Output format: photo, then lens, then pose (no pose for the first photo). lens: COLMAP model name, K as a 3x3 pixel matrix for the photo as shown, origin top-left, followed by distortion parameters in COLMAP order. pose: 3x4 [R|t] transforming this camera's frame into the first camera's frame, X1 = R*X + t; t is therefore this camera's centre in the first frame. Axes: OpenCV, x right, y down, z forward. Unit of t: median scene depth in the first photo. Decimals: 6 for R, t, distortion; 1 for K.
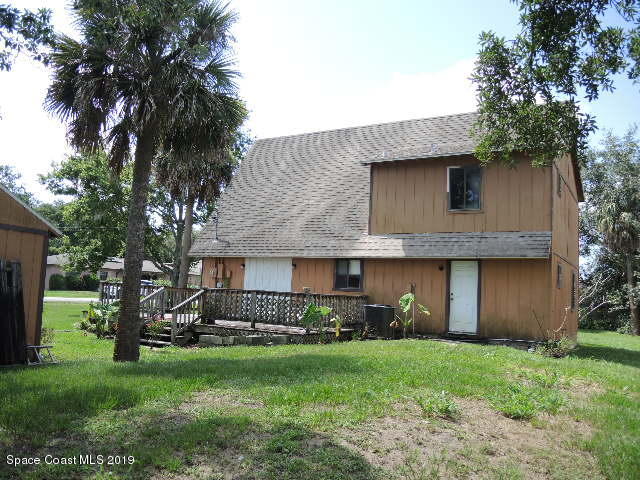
lens RADIAL K [[519.1, 0, 320.0], [0, 519.1, 240.0], [0, 0, 1]] dist [-0.003384, -0.168972]
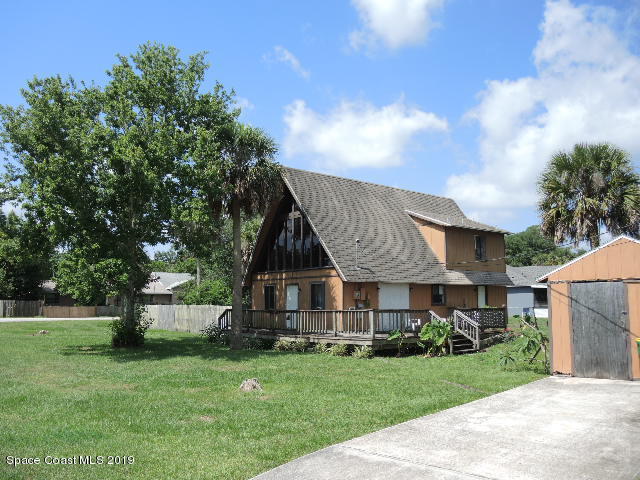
lens RADIAL K [[534.5, 0, 320.0], [0, 534.5, 240.0], [0, 0, 1]] dist [-0.040053, -0.057007]
pose [[0.365558, 0.063742, 0.928604, -1.518711], [-0.068345, 0.996797, -0.041518, -0.006903], [-0.928276, -0.048288, 0.368743, 0.695750]]
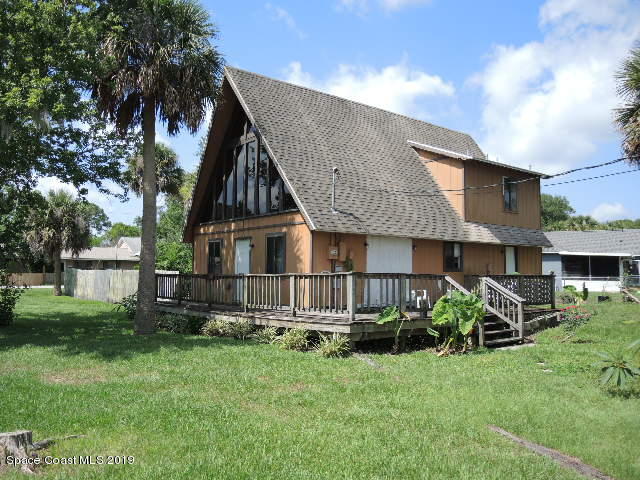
lens RADIAL K [[534.5, 0, 320.0], [0, 534.5, 240.0], [0, 0, 1]] dist [-0.040053, -0.057007]
pose [[0.362327, 0.019937, 0.931838, -1.057417], [-0.078788, 0.996848, 0.009307, 0.041794], [-0.928715, -0.076790, 0.362756, 0.800311]]
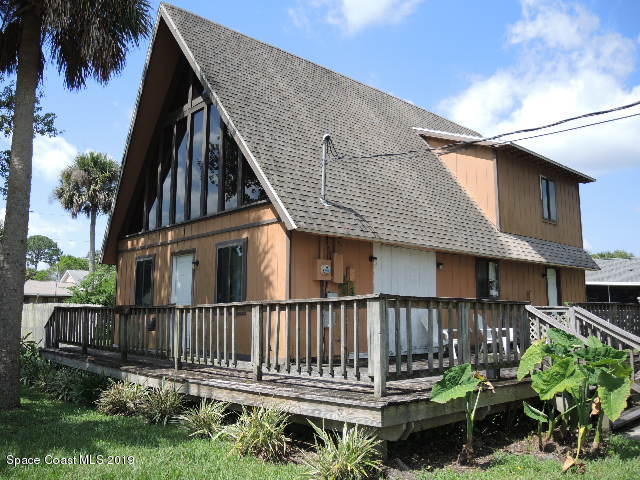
lens RADIAL K [[534.5, 0, 320.0], [0, 534.5, 240.0], [0, 0, 1]] dist [-0.040053, -0.057007]
pose [[0.305444, 0.086194, 0.948301, -0.747767], [-0.076431, 0.994901, -0.065811, 0.075523], [-0.949138, -0.052378, 0.310474, 0.934469]]
